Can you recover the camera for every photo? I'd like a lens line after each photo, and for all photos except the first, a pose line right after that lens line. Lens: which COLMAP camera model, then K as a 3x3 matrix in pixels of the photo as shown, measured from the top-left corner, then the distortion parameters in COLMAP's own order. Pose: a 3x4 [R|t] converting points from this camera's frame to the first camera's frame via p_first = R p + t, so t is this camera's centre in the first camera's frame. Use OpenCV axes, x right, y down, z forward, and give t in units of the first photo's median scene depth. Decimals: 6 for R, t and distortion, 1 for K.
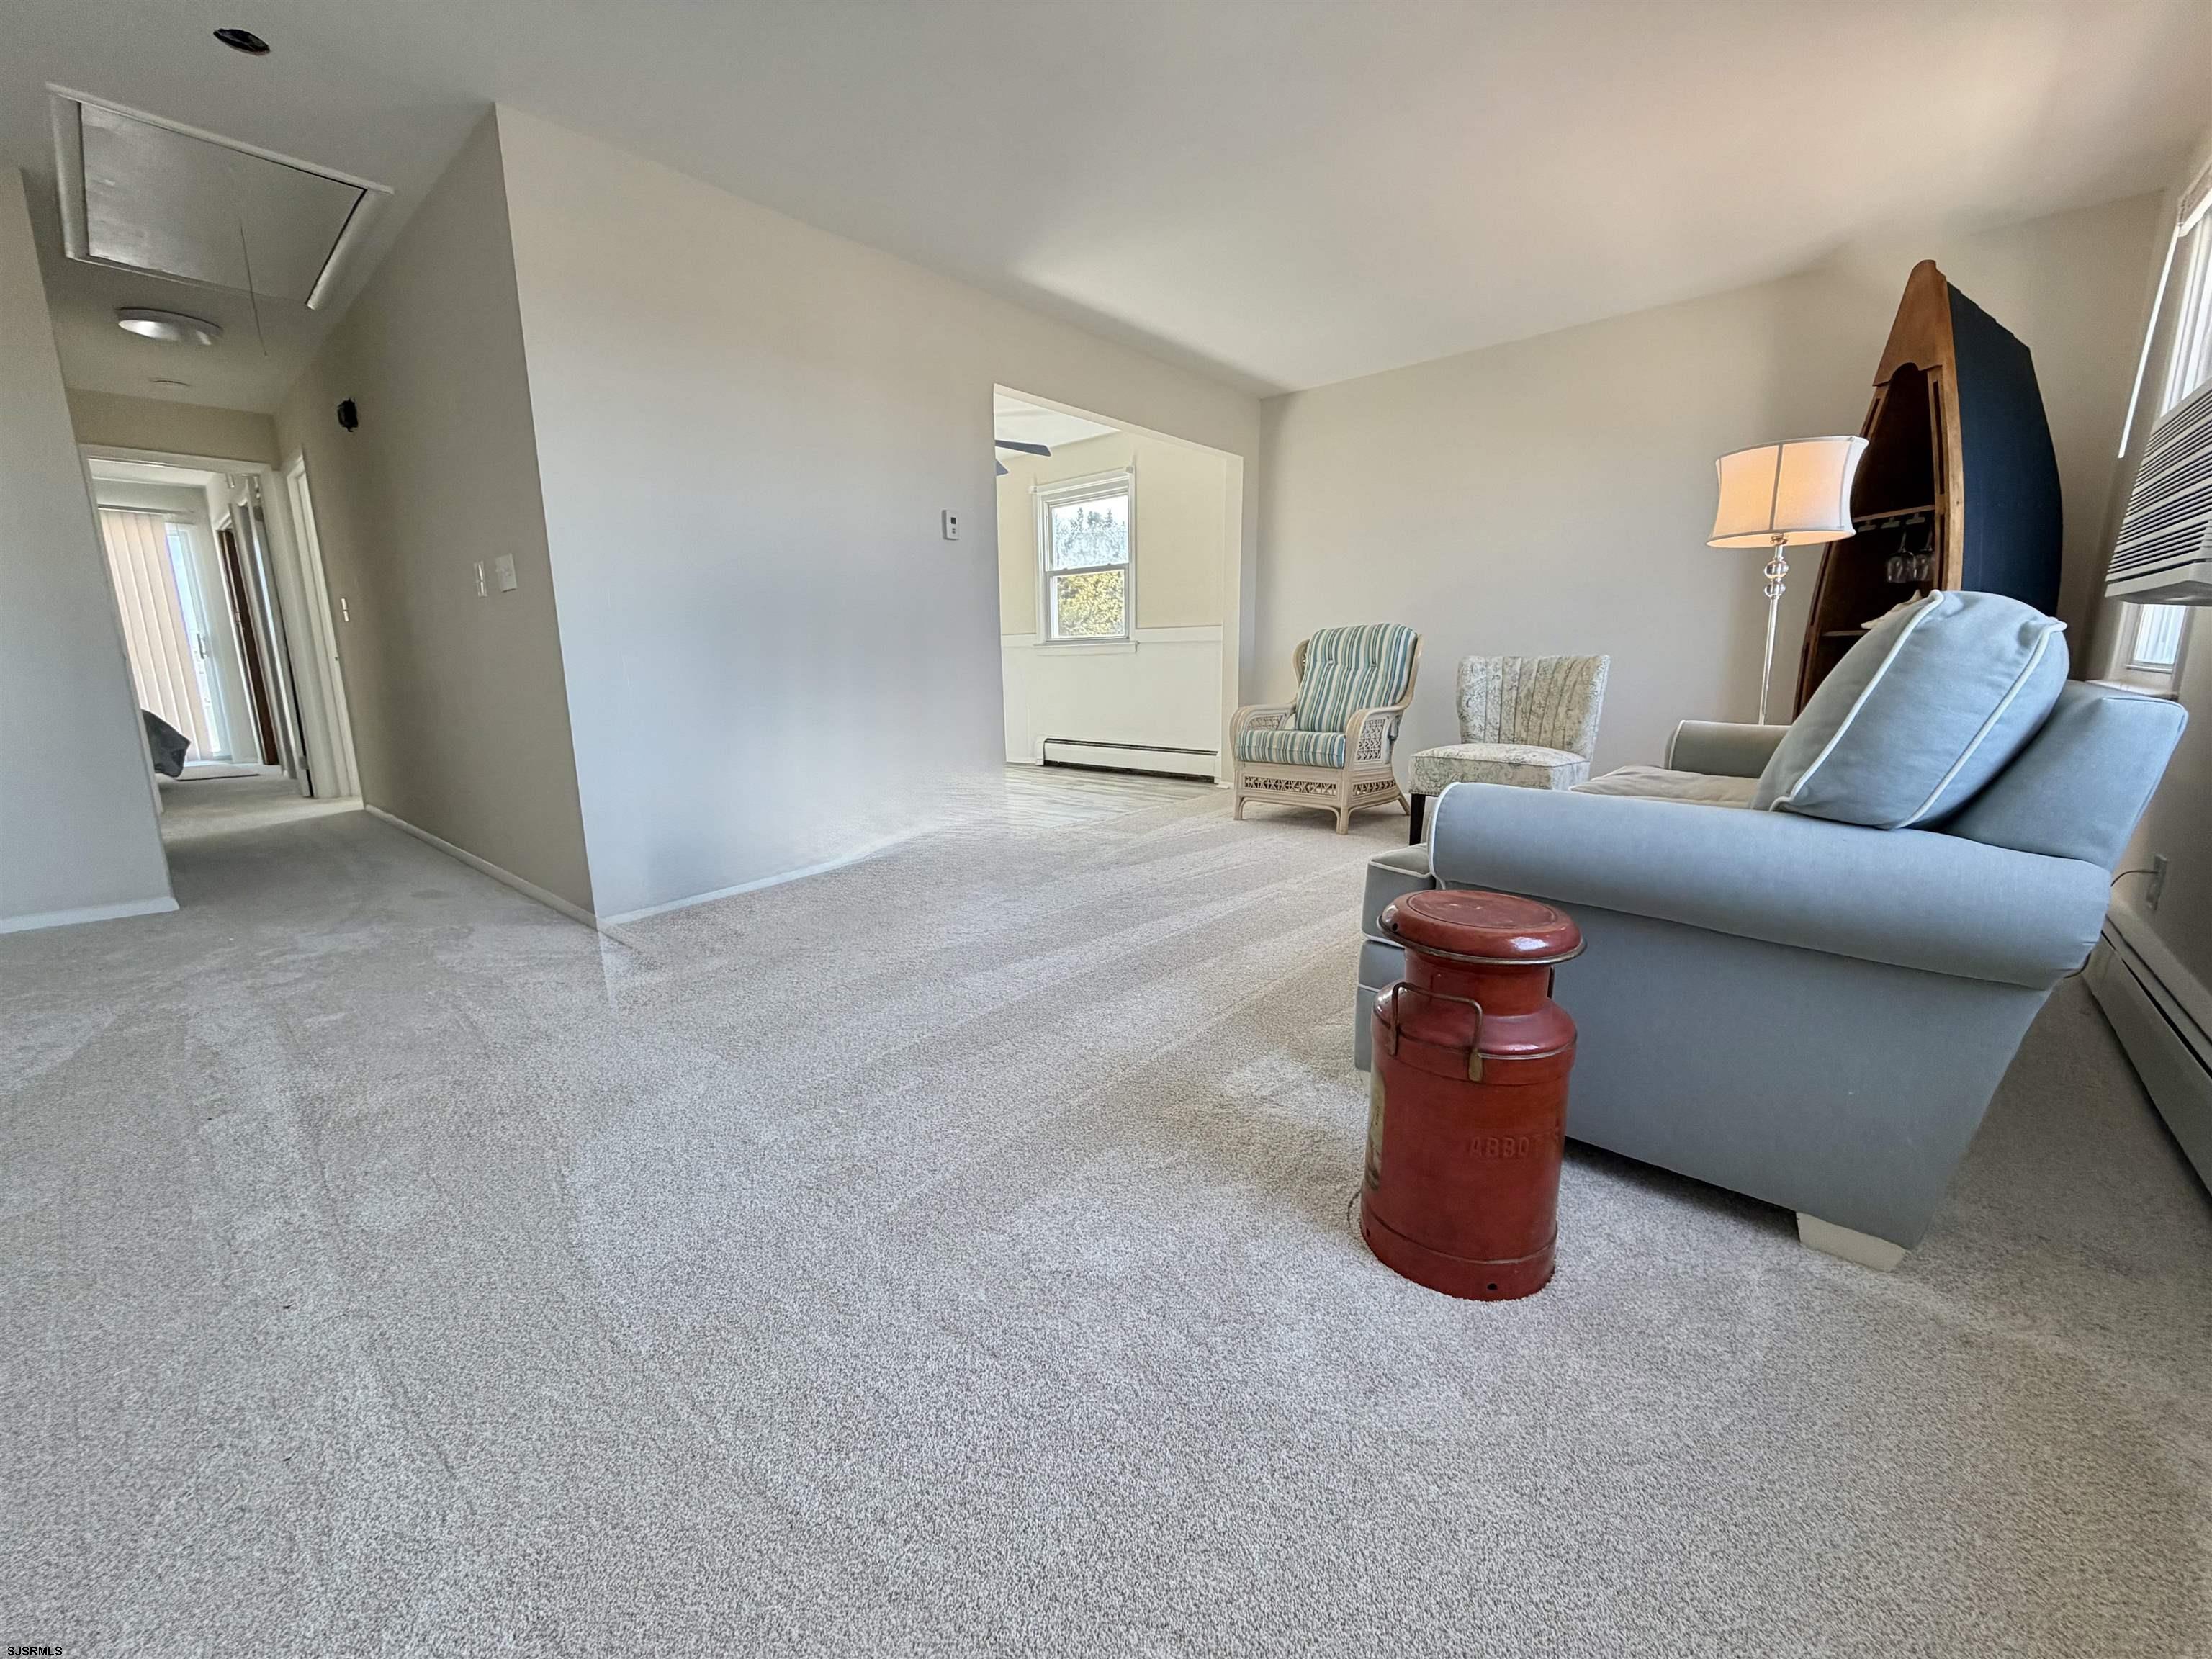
lens RADIAL K [[875.0, 0, 1102.7], [0, 875.0, 831.9], [0, 0, 1]] dist [0.000148, 0.000206]
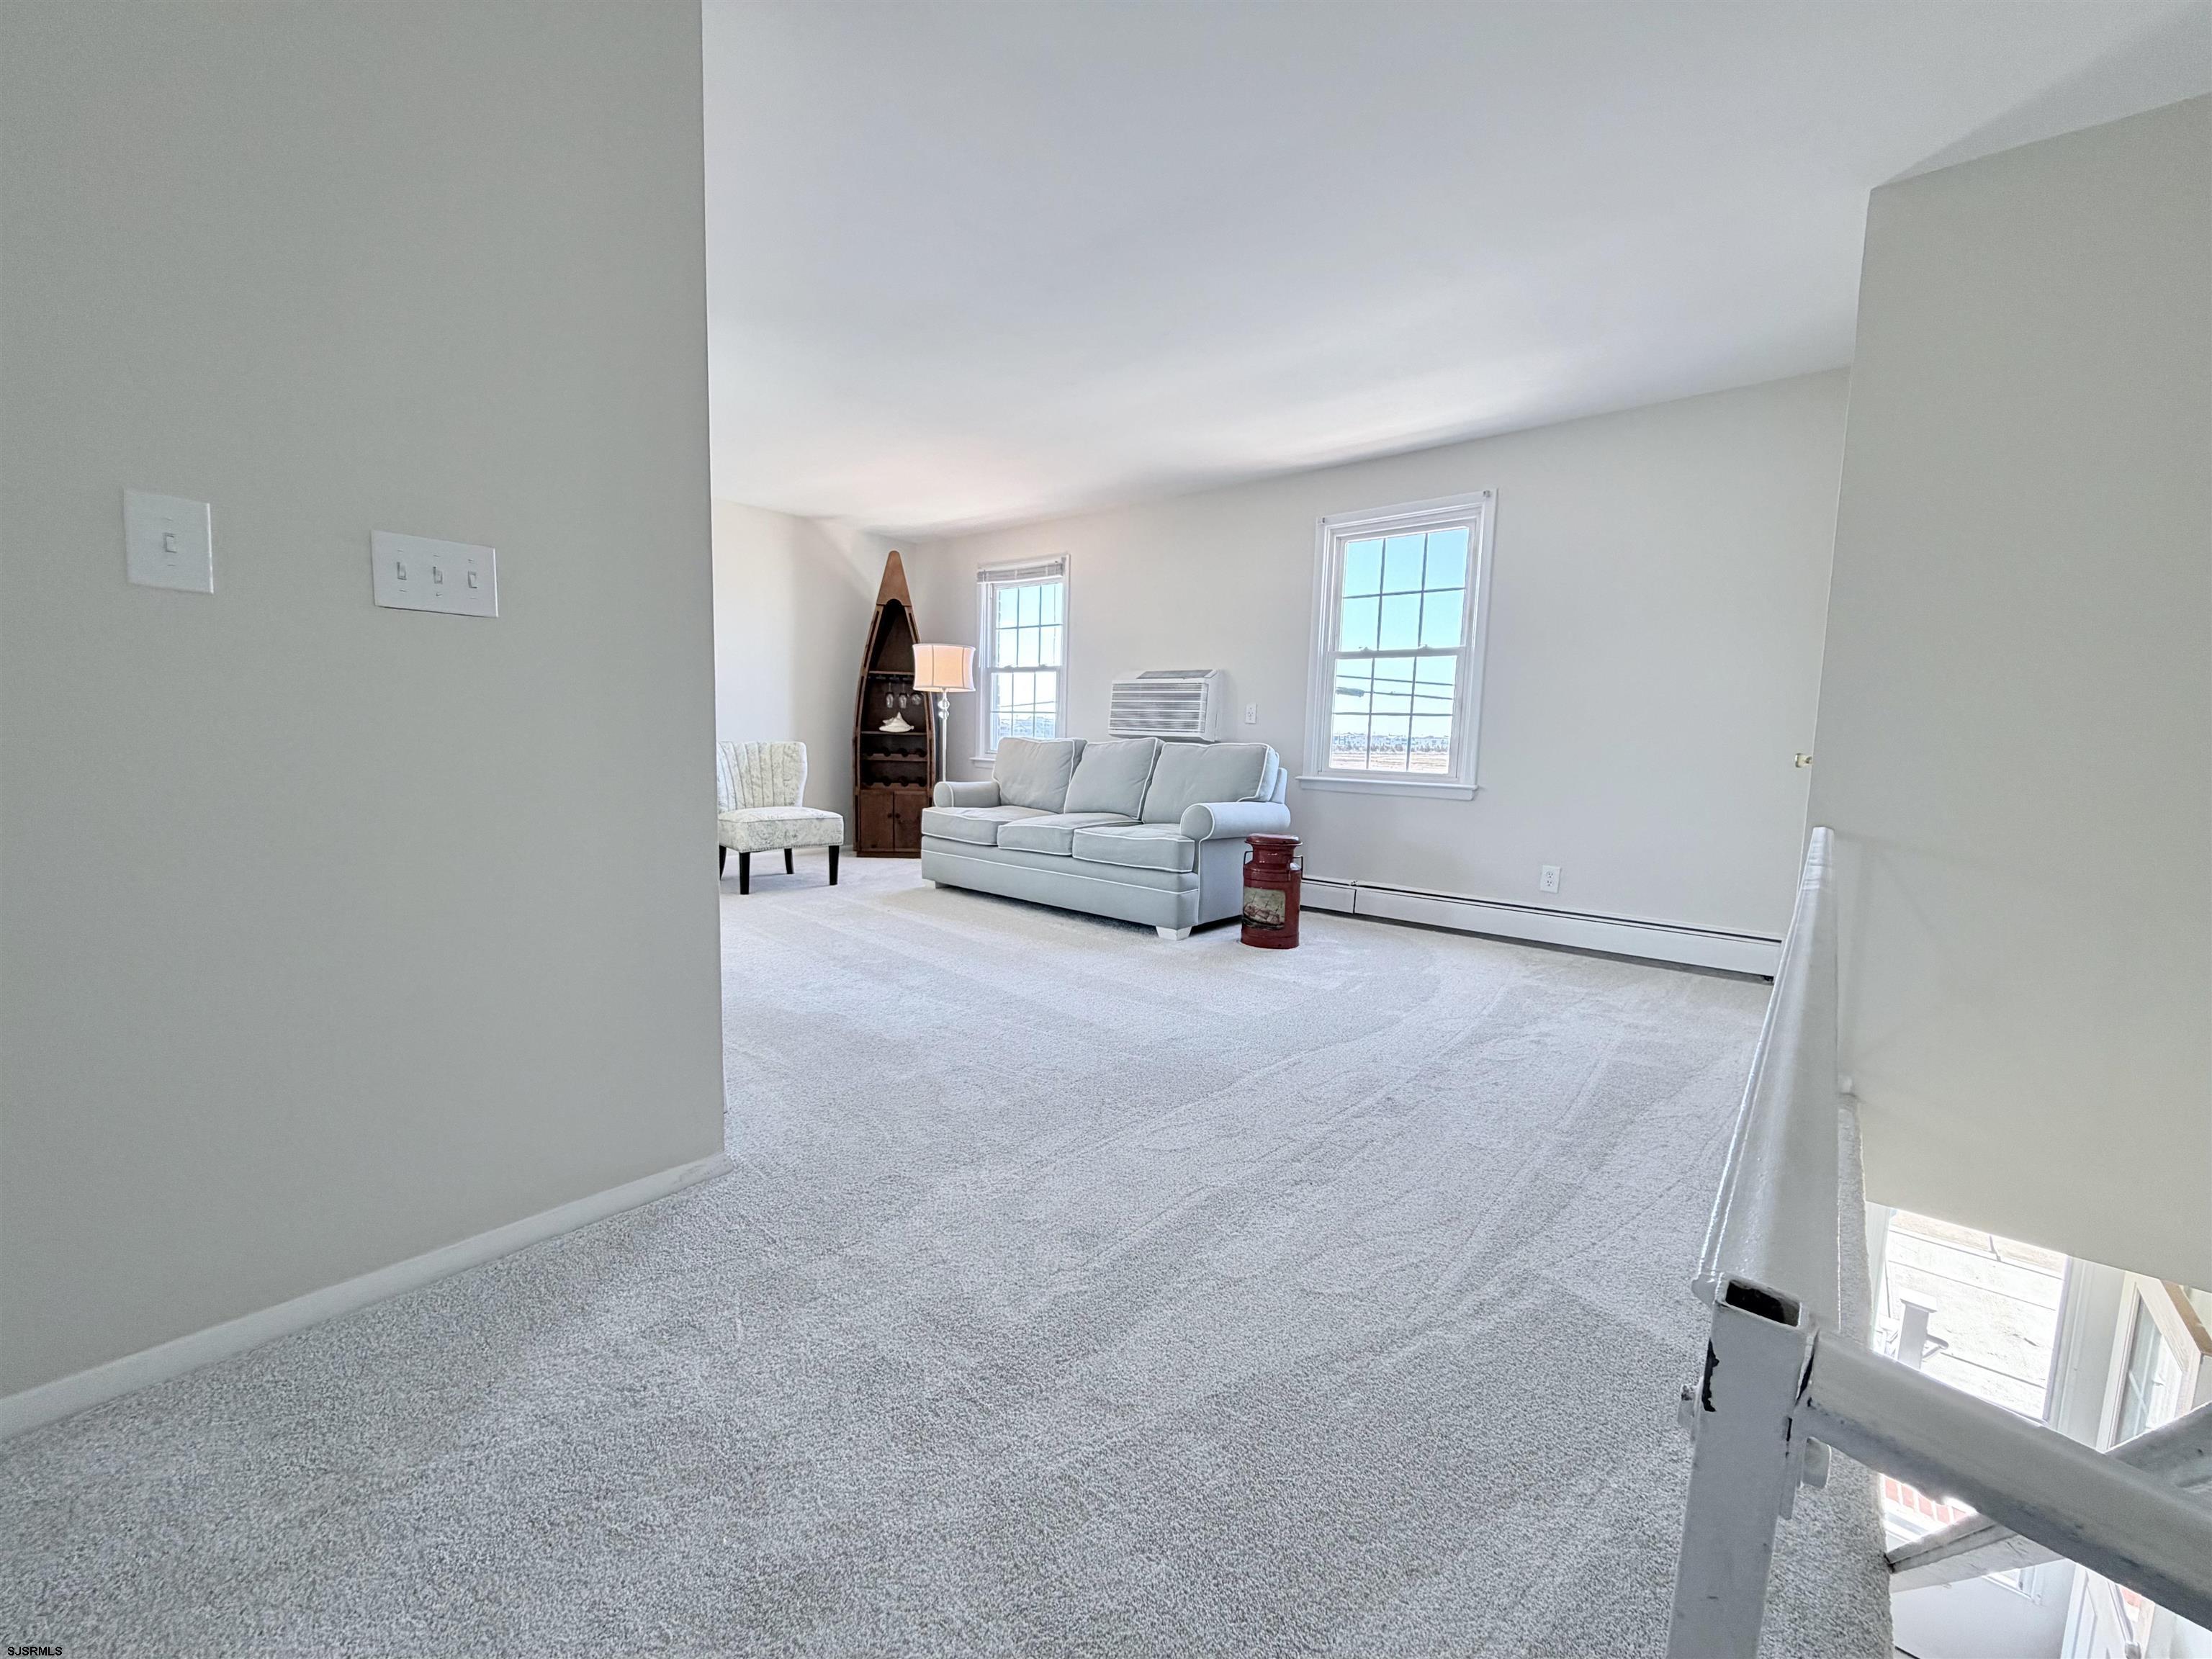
lens RADIAL K [[887.1, 0, 1107.7], [0, 887.1, 830.2], [0, 0, 1]] dist [-0.002297, -0.000113]
pose [[-0.017406, -0.092801, 0.995533, -1.302742], [0.165338, 0.981708, 0.094403, -0.159777], [-0.986083, 0.166243, -0.001744, 0.726232]]
